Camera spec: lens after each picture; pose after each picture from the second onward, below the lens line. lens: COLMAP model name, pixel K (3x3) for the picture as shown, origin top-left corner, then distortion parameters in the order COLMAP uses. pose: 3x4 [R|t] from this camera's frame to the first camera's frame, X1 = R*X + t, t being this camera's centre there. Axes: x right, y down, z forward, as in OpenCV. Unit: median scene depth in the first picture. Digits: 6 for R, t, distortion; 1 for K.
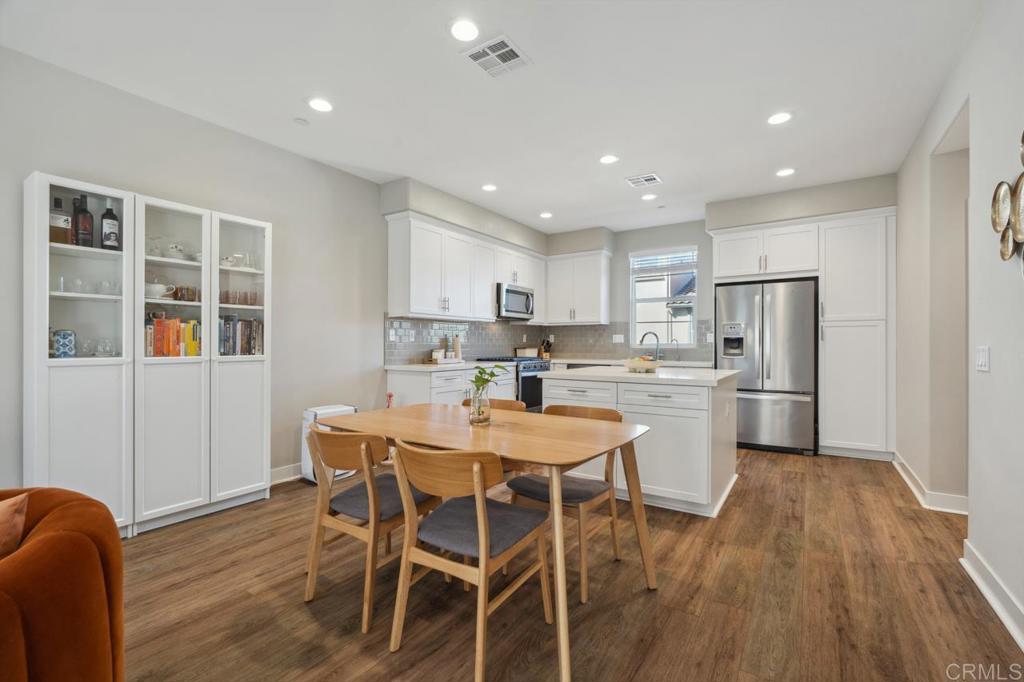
lens RADIAL K [[450.8, 0, 514.3], [0, 450.8, 342.2], [0, 0, 1]] dist [-0.006959, 0.001346]
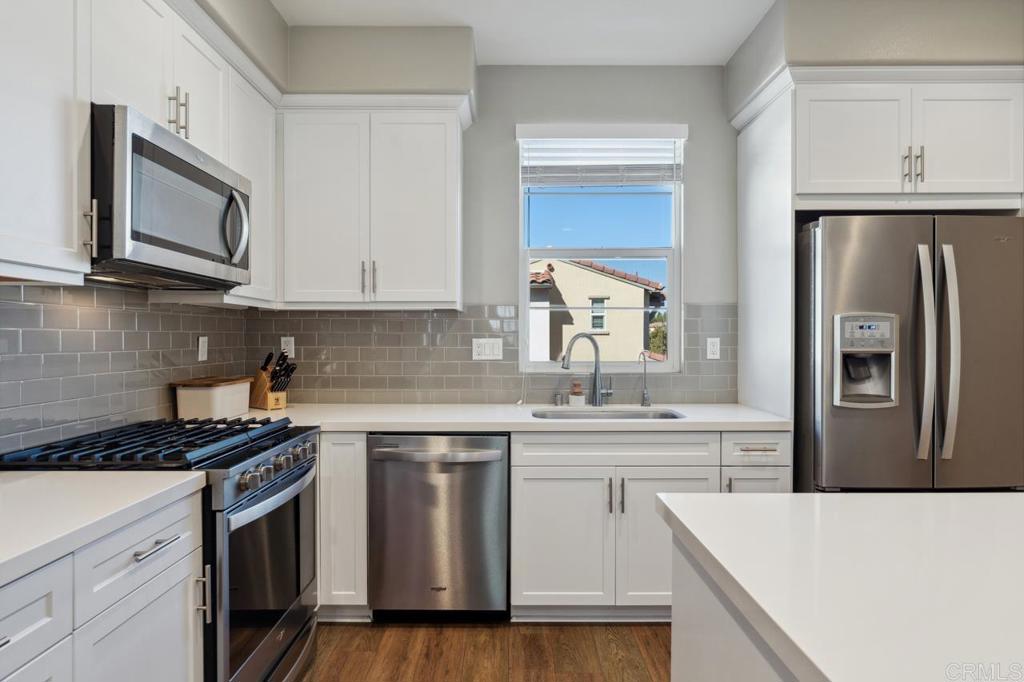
lens RADIAL K [[584.5, 0, 513.9], [0, 584.5, 342.9], [0, 0, 1]] dist [-0.003538, 0.000950]
pose [[0.832856, -0.005985, 0.553458, -0.029422], [-0.000974, 0.999924, 0.012278, -0.024866], [-0.553489, -0.010764, 0.832787, 0.759366]]
